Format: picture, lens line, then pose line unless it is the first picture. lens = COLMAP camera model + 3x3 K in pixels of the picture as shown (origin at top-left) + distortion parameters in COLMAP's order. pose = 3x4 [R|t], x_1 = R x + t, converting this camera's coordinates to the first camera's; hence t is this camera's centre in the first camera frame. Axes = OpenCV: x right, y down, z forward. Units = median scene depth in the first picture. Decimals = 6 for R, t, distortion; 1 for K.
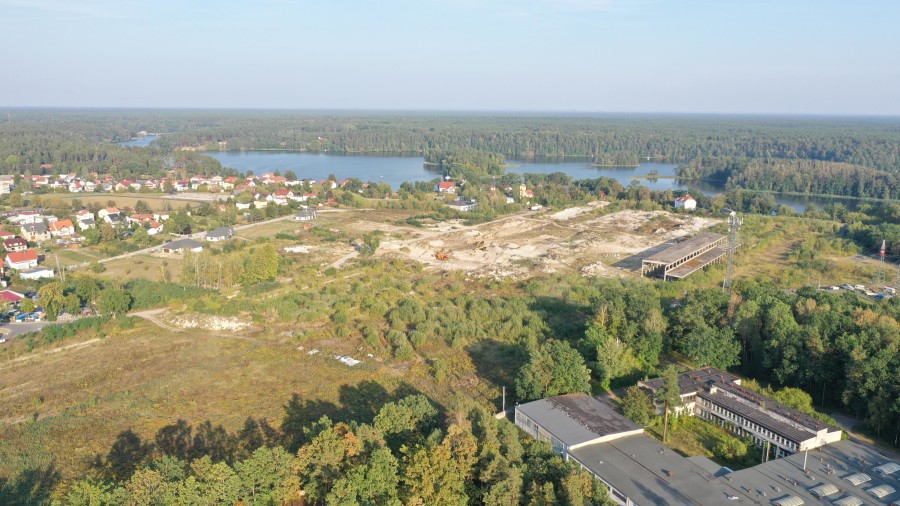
lens RADIAL K [[705.0, 0, 450.0], [0, 705.0, 253.0], [0, 0, 1]] dist [-0.002338, 0.003339]
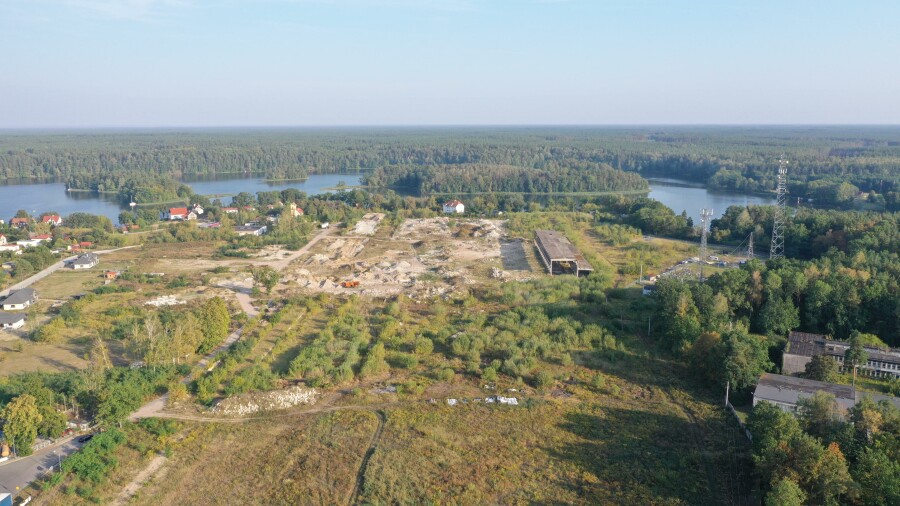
lens RADIAL K [[705.0, 0, 450.0], [0, 705.0, 253.0], [0, 0, 1]] dist [-0.002338, 0.003339]
pose [[0.828396, -0.116715, 0.547849, -0.175200], [0.127118, 0.991704, 0.019061, -0.015660], [-0.545529, 0.053852, 0.836360, 0.072545]]
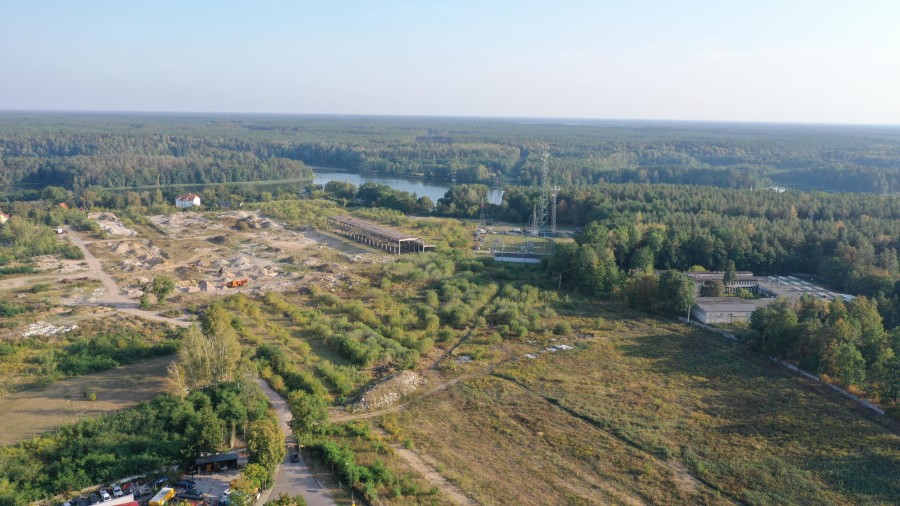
lens RADIAL K [[705.0, 0, 450.0], [0, 705.0, 253.0], [0, 0, 1]] dist [-0.002338, 0.003339]
pose [[0.355290, -0.188489, 0.915555, -0.303695], [0.179492, 0.974989, 0.131070, -0.042055], [-0.917361, 0.117767, 0.380236, 0.188982]]
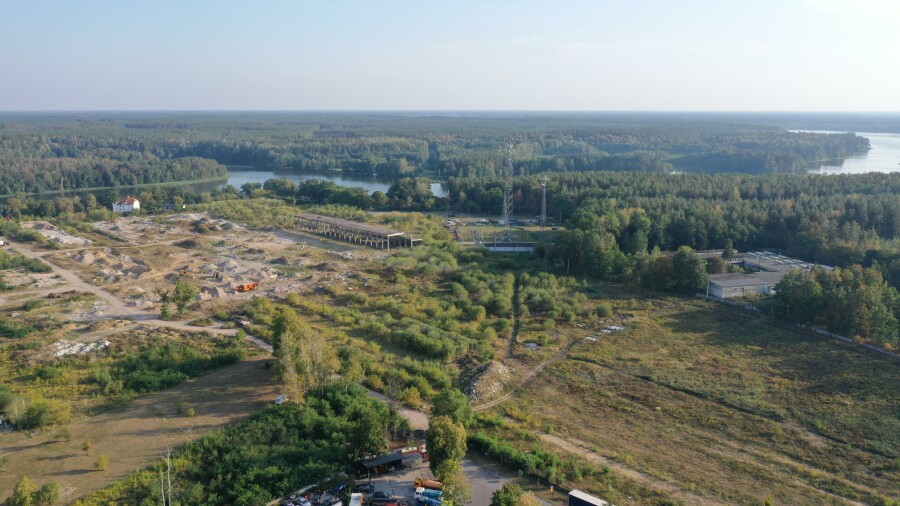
lens RADIAL K [[705.0, 0, 450.0], [0, 705.0, 253.0], [0, 0, 1]] dist [-0.002338, 0.003339]
pose [[0.187799, -0.210857, 0.959307, -0.325991], [0.202507, 0.964013, 0.172248, -0.055393], [-0.961105, 0.161918, 0.223741, 0.253941]]
